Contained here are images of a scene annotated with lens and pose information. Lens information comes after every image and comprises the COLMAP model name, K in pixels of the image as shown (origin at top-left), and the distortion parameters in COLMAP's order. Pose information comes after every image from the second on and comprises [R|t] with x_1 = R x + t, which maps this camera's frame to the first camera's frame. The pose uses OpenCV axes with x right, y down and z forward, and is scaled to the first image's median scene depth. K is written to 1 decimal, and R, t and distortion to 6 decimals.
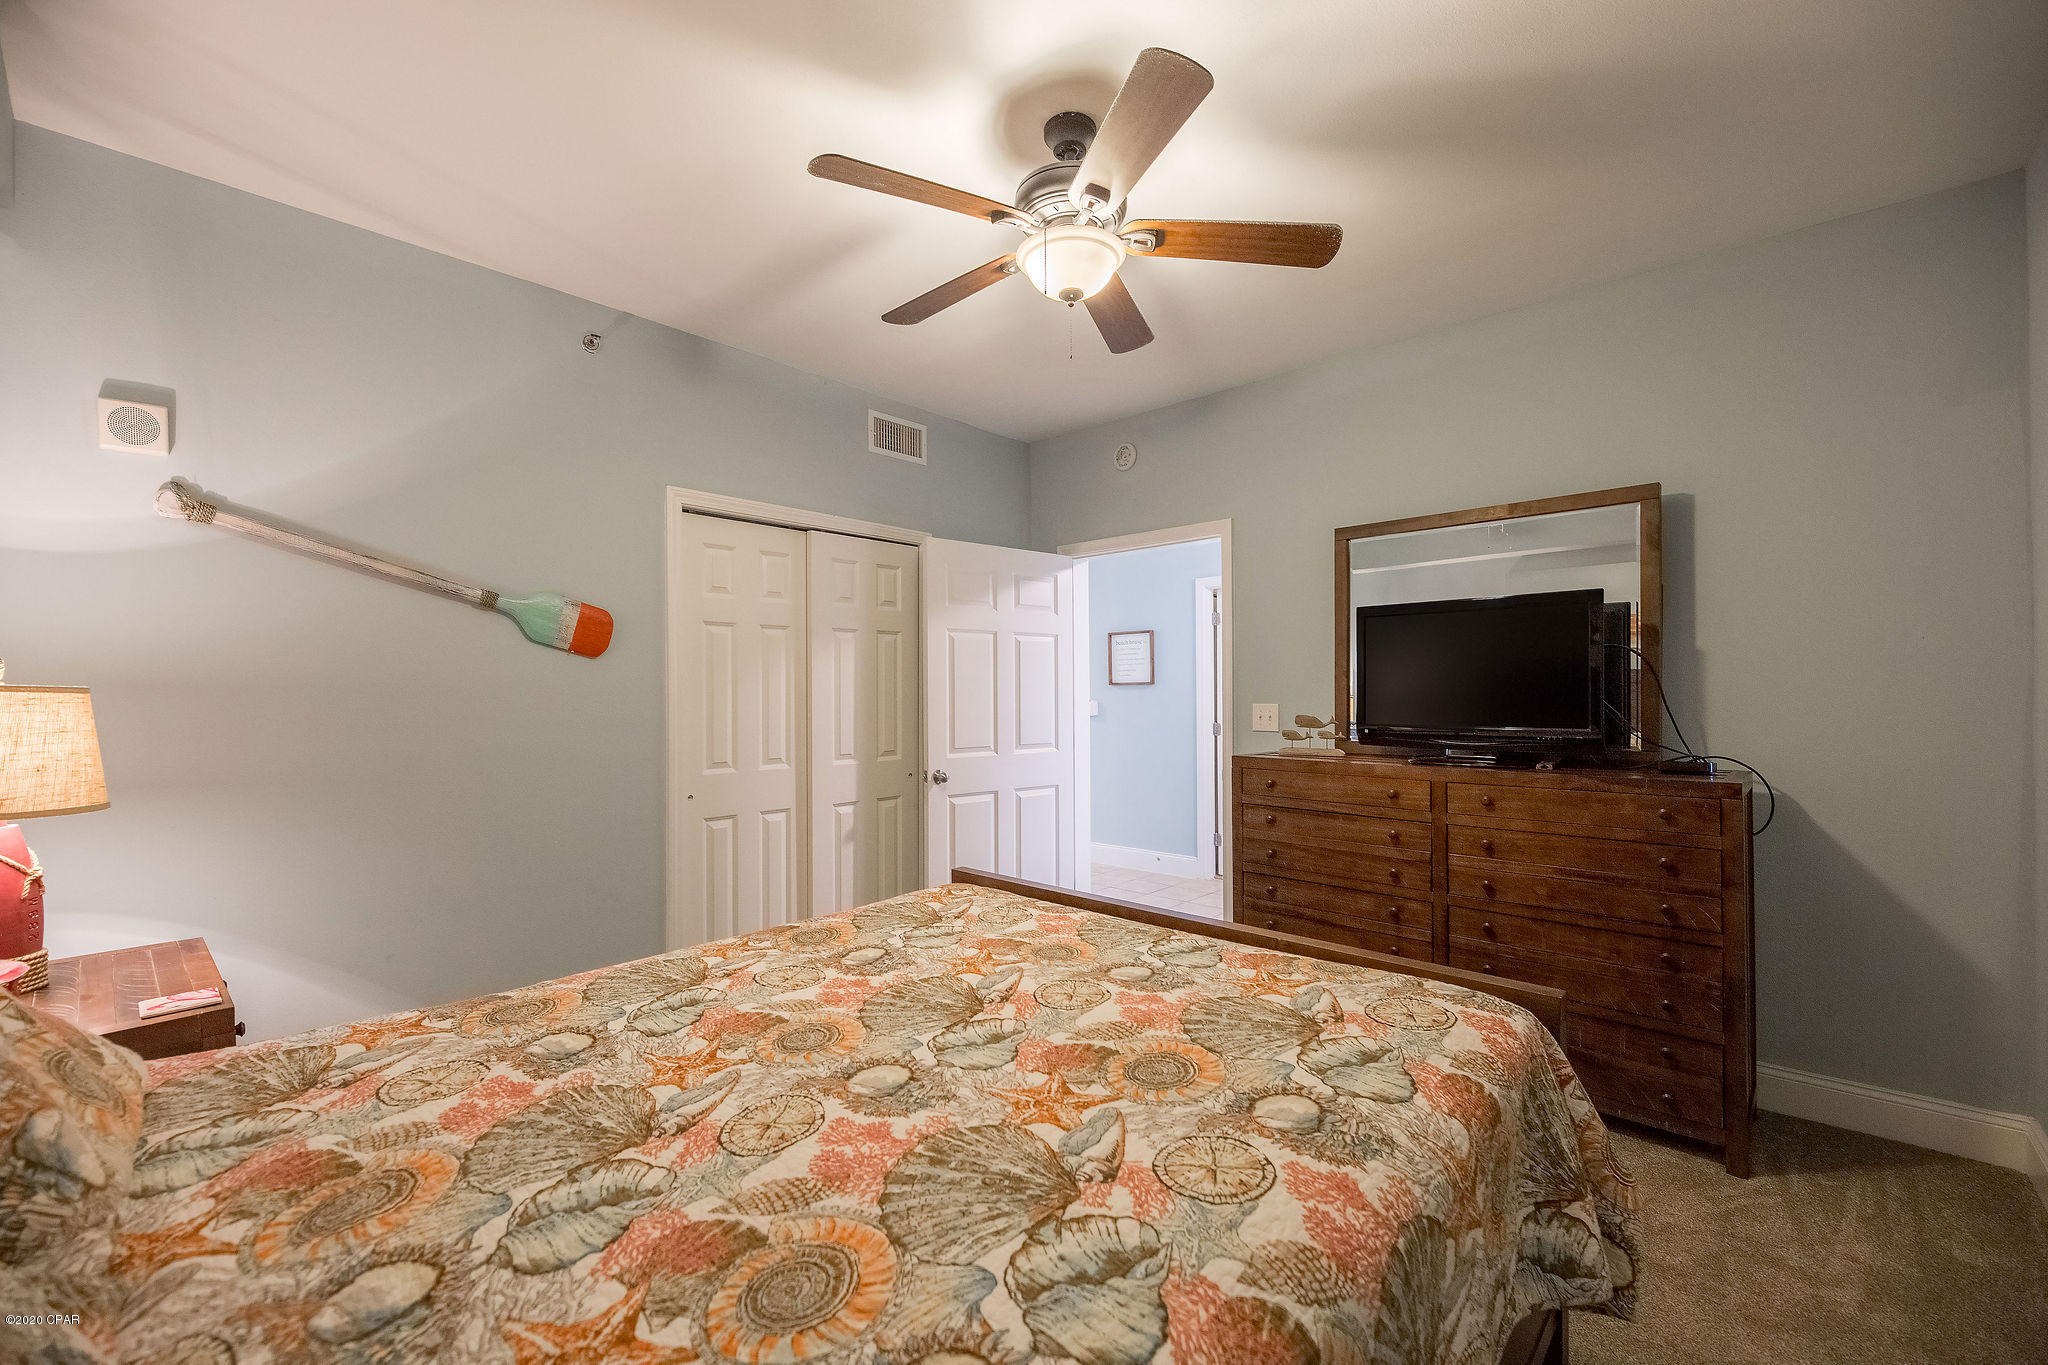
lens RADIAL K [[843.1, 0, 1030.2], [0, 843.1, 674.2], [0, 0, 1]] dist [-0.000525, -0.002172]
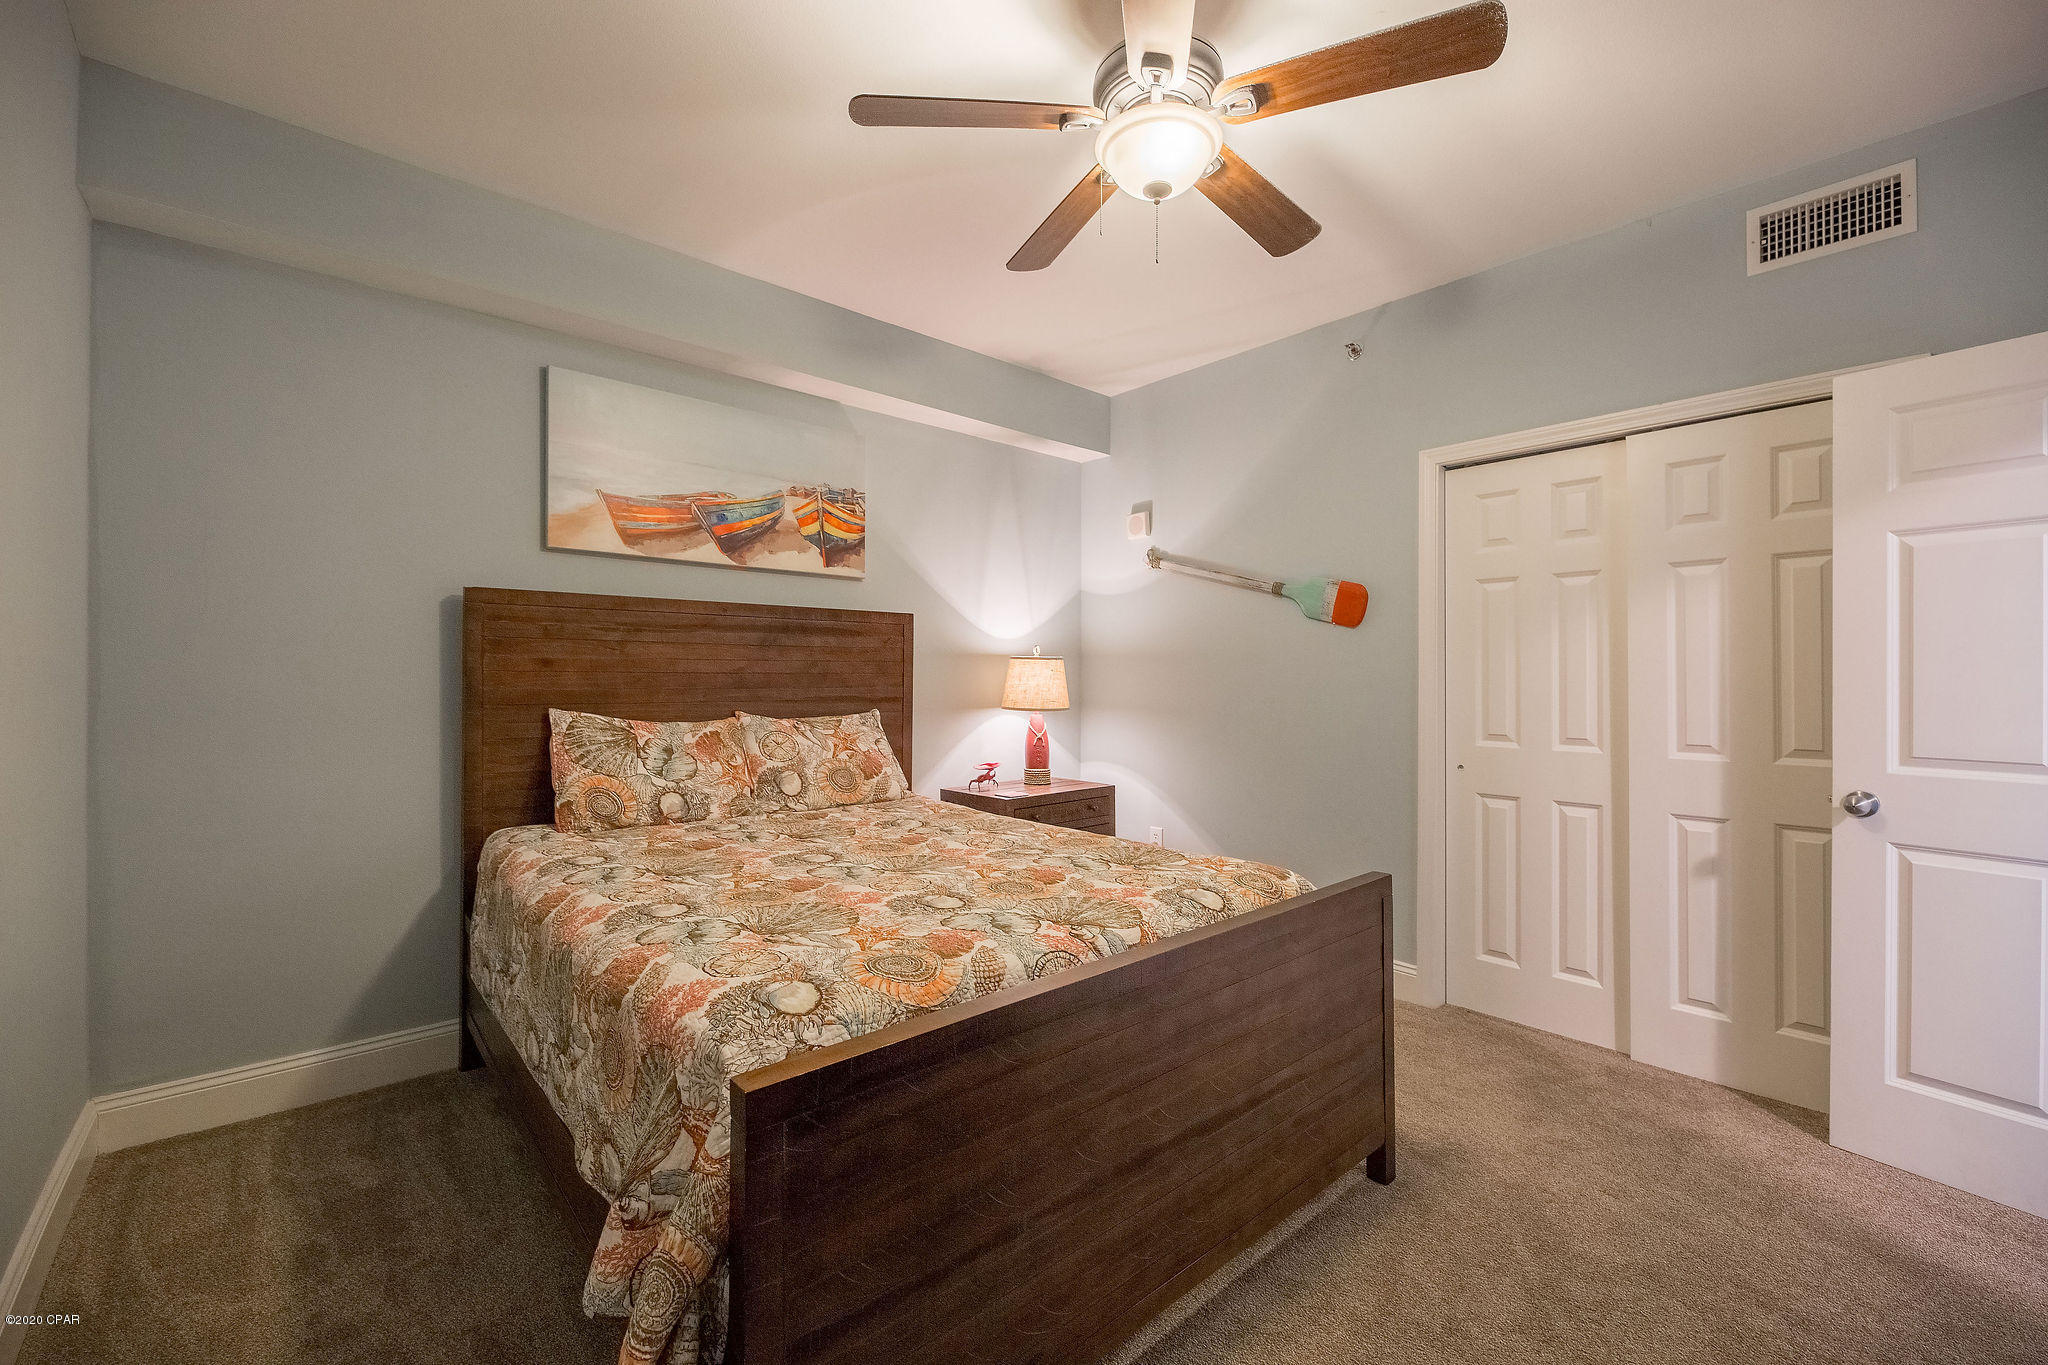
lens RADIAL K [[843.1, 0, 1030.8], [0, 843.1, 678.3], [0, 0, 1]] dist [-0.000525, -0.002172]
pose [[-0.118811, -0.001329, -0.992916, 0.656773], [0.007132, 0.999972, -0.002192, 0.048065], [0.992891, -0.007342, -0.118798, 0.689581]]
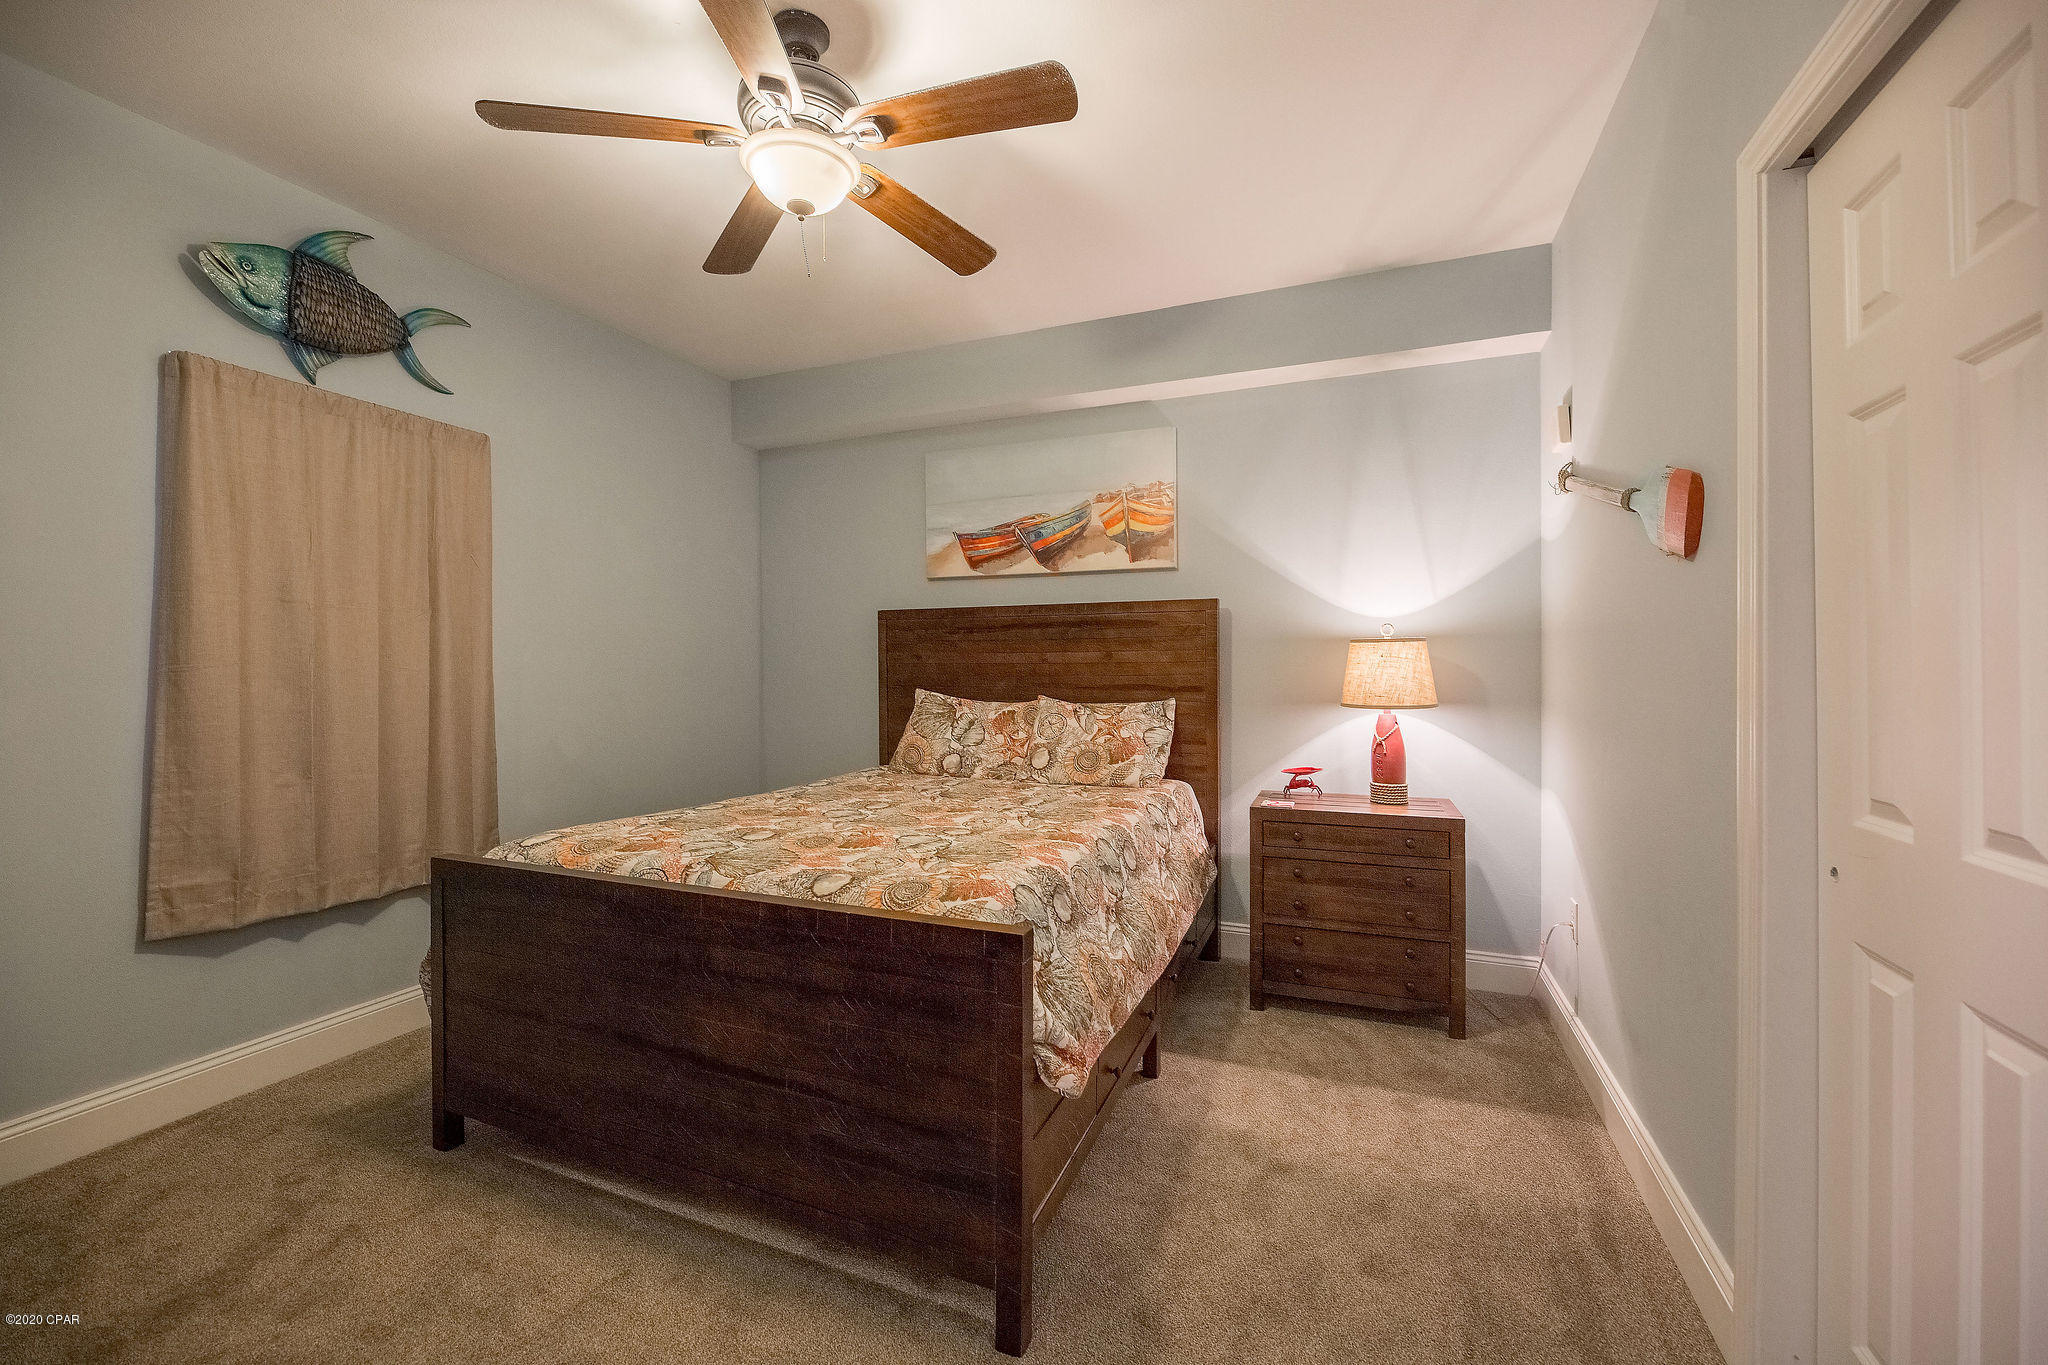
lens RADIAL K [[843.1, 0, 1017.1], [0, 843.1, 681.4], [0, 0, 1]] dist [-0.000525, -0.002172]
pose [[-0.951143, 0.004112, -0.308723, 0.083969], [0.002883, 0.999986, 0.004435, 0.057579], [0.308736, 0.003328, -0.951142, 1.380233]]
